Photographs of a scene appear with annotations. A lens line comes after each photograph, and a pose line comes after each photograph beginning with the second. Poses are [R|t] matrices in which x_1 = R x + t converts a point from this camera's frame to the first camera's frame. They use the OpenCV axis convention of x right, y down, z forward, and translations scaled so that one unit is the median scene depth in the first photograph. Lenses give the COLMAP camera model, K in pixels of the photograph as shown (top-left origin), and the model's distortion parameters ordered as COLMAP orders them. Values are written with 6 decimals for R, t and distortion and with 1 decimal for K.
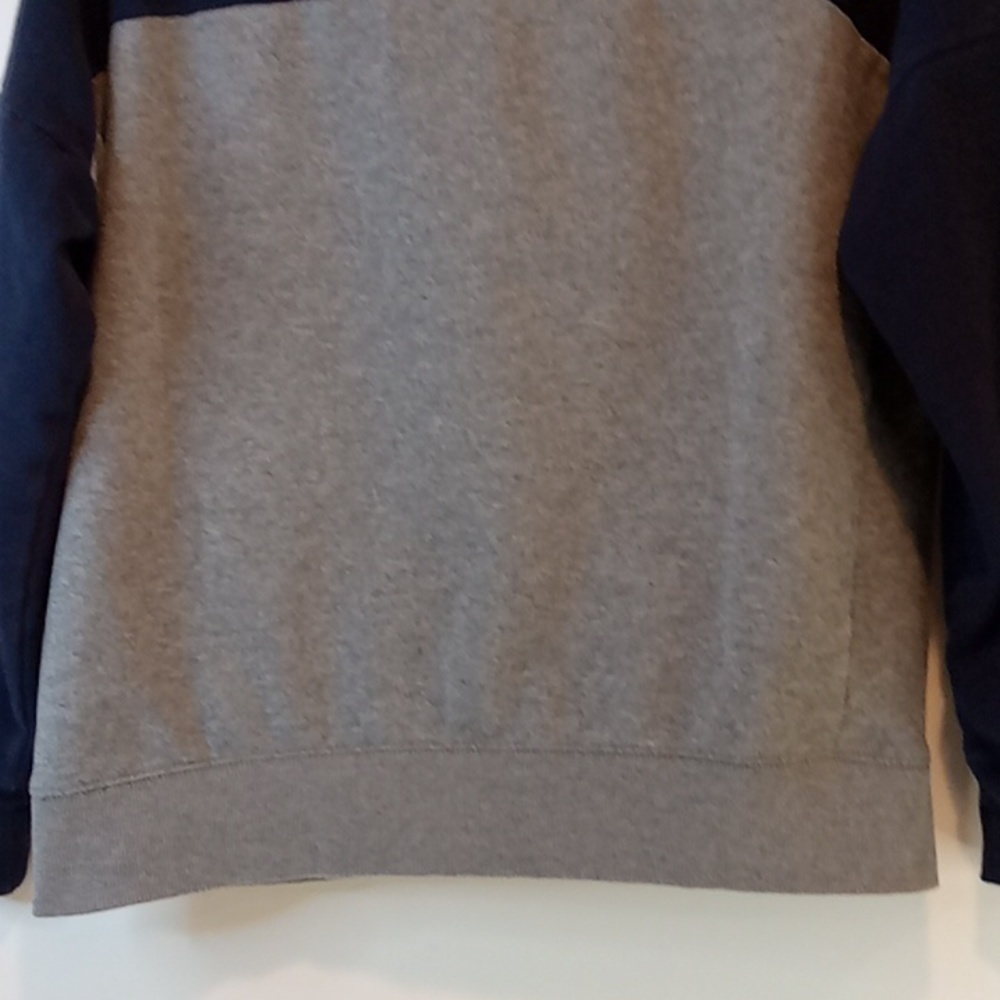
lens RADIAL K [[1645.5, 0, 530.1], [0, 1645.5, 500.6], [0, 0, 1]] dist [0.067755, -0.507813]
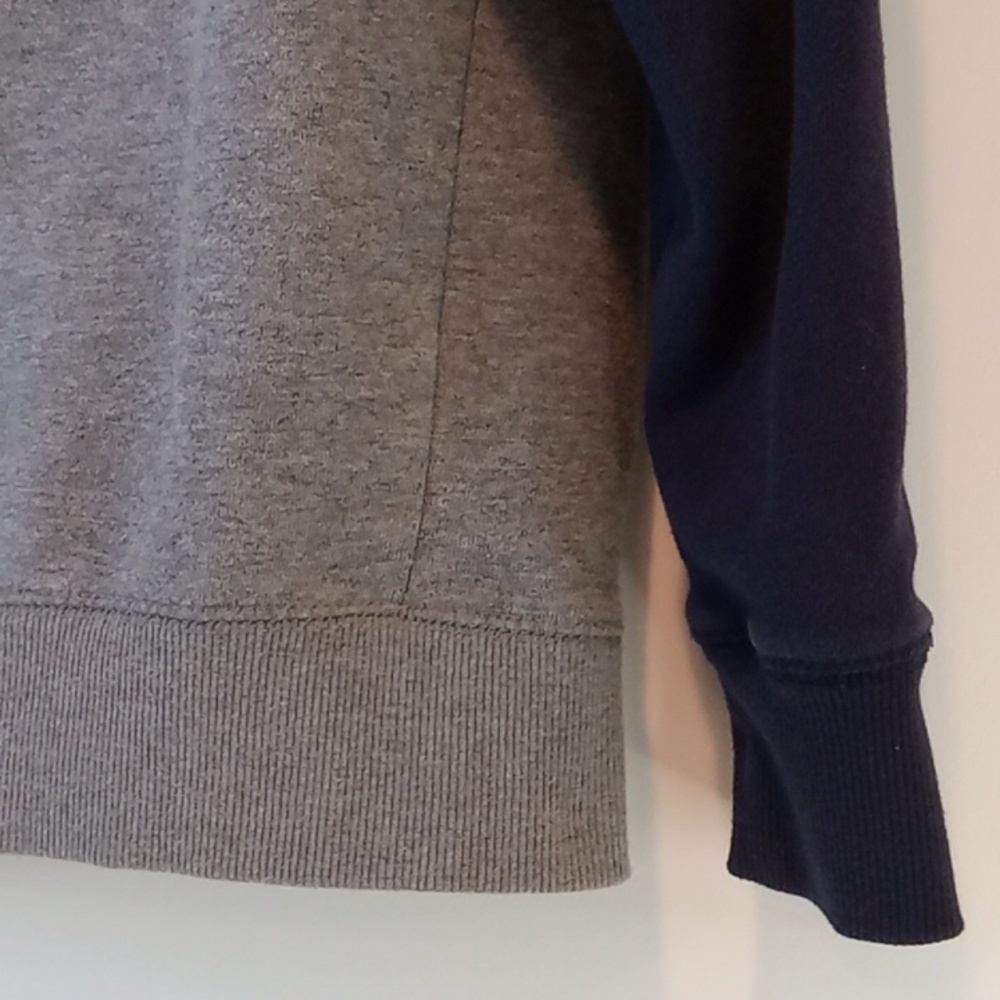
lens RADIAL K [[1645.5, 0, 530.1], [0, 1645.5, 500.6], [0, 0, 1]] dist [0.067755, -0.507813]
pose [[0.994087, 0.005389, -0.108450, 0.271342], [-0.004679, 0.999966, 0.006798, 0.115733], [0.108483, -0.006250, 0.994079, 0.499994]]
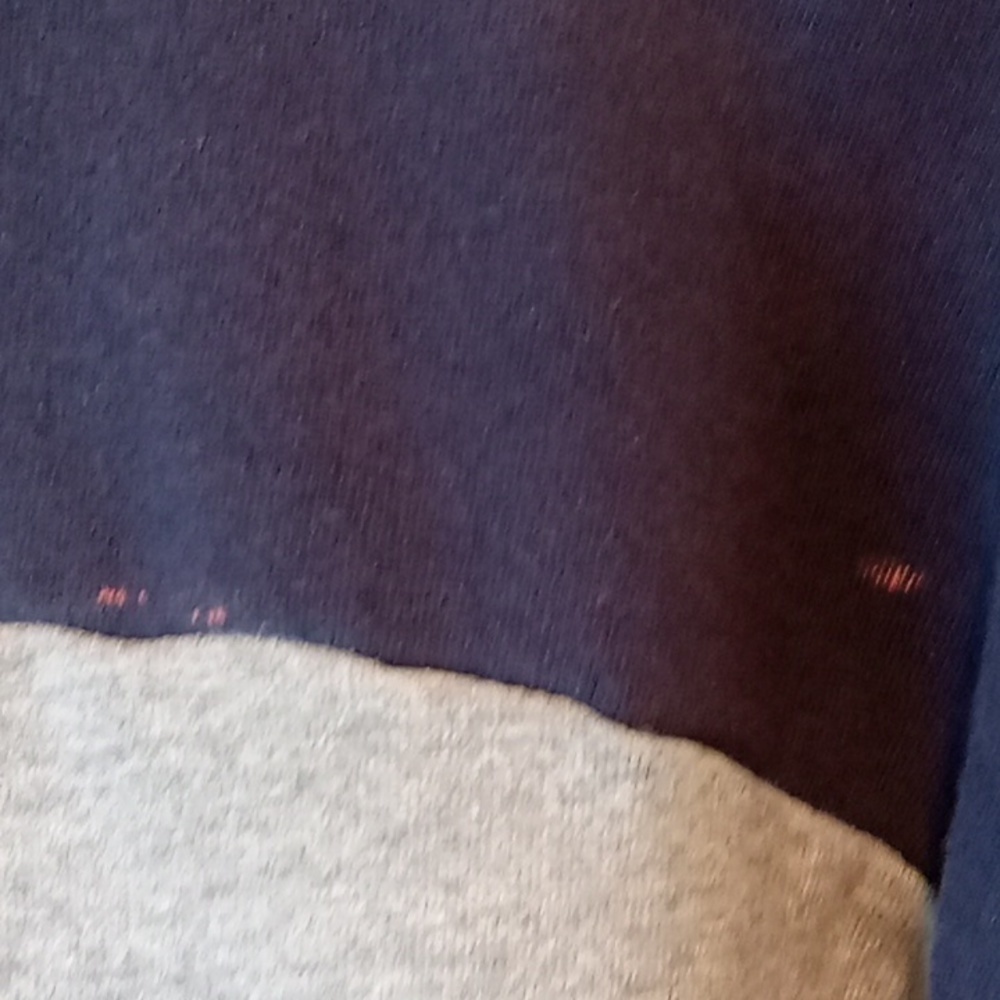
lens RADIAL K [[1645.5, 0, 530.1], [0, 1645.5, 500.6], [0, 0, 1]] dist [0.067755, -0.507813]
pose [[0.990525, -0.068013, 0.119305, 0.139654], [0.065051, 0.997473, 0.028553, -0.324129], [-0.120945, -0.020521, 0.992447, 0.764165]]
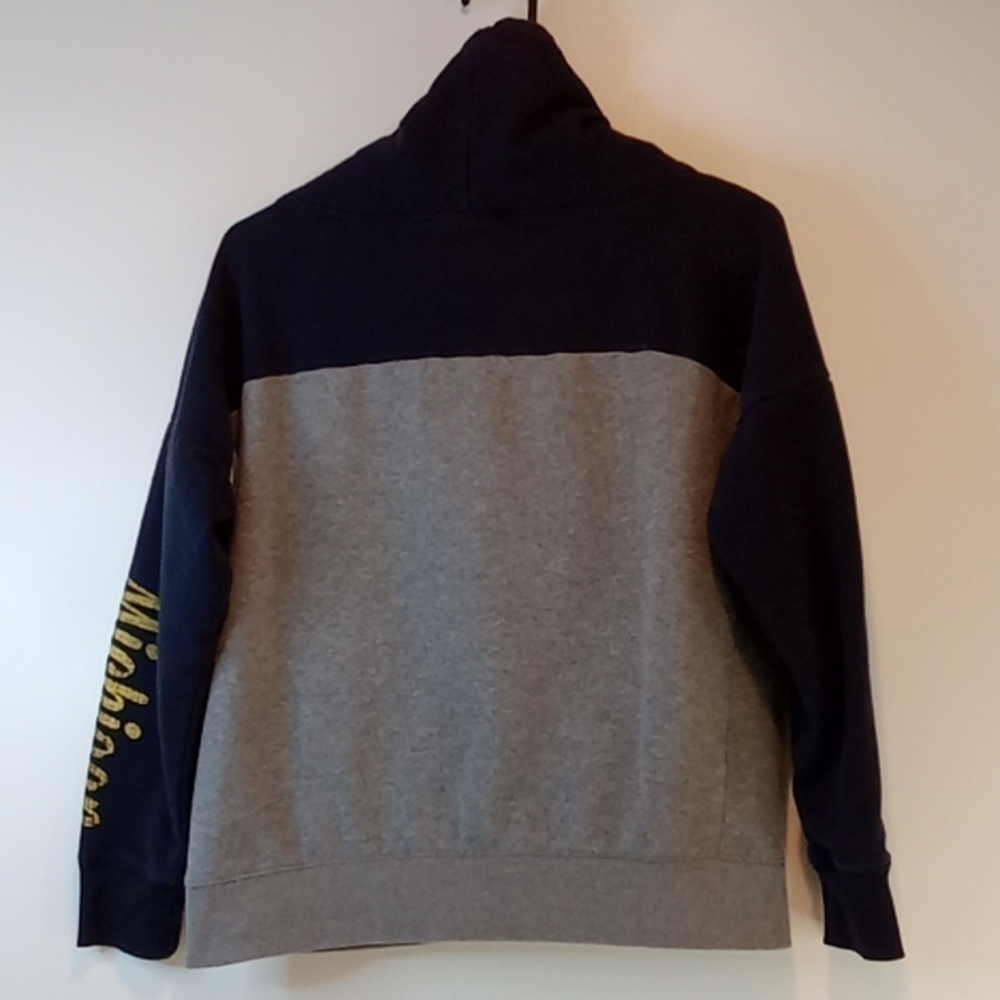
lens RADIAL K [[1645.5, 0, 530.1], [0, 1645.5, 500.6], [0, 0, 1]] dist [0.067755, -0.507813]
pose [[0.998569, -0.015192, -0.051273, 0.095513], [0.009407, 0.993750, -0.111232, -0.001336], [0.052642, 0.110591, 0.992471, -0.523657]]
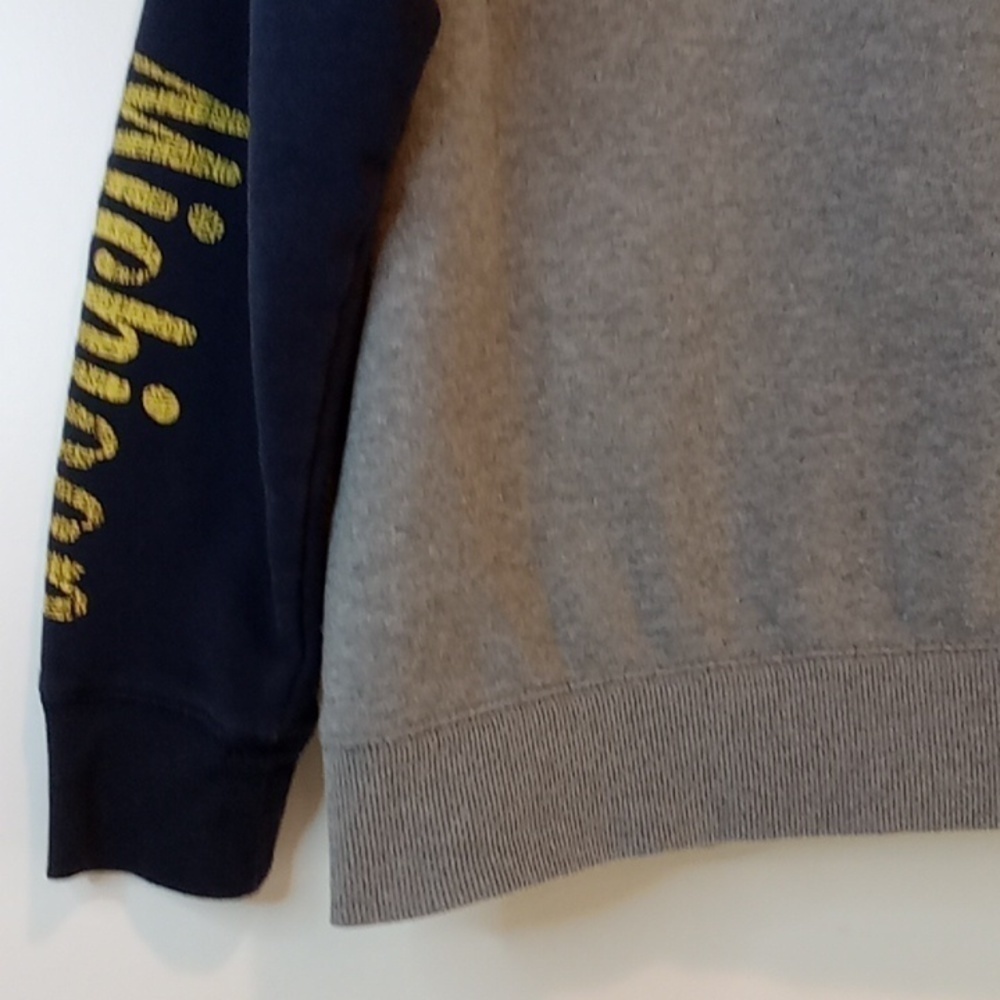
lens RADIAL K [[1645.5, 0, 530.1], [0, 1645.5, 500.6], [0, 0, 1]] dist [0.067755, -0.507813]
pose [[0.993052, -0.031034, 0.113512, -0.293707], [0.027308, 0.999040, 0.034241, 0.059689], [-0.114465, -0.030903, 0.992946, 0.332890]]
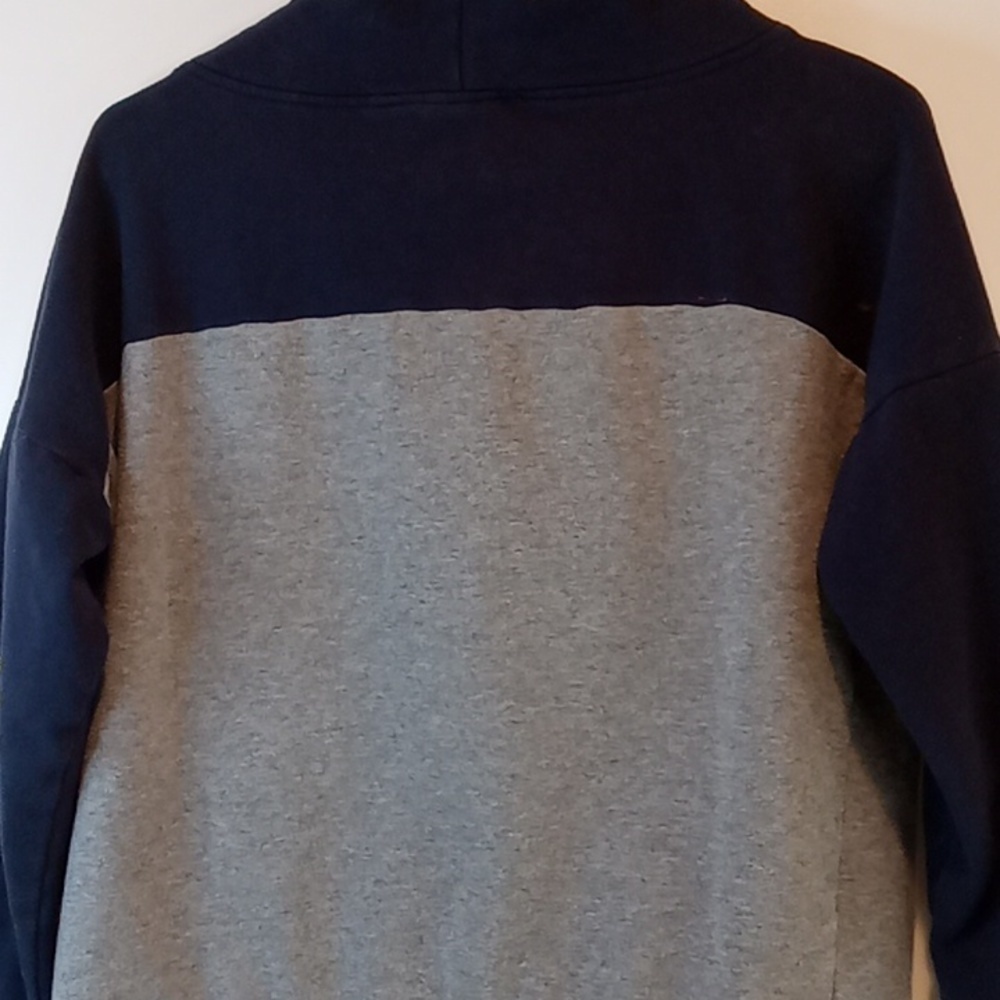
lens RADIAL K [[1645.5, 0, 530.1], [0, 1645.5, 500.6], [0, 0, 1]] dist [0.067755, -0.507813]
pose [[0.999919, -0.008764, -0.009197, 0.013881], [0.008308, 0.998790, -0.048474, -0.135966], [0.009611, 0.048394, 0.998782, -0.044297]]
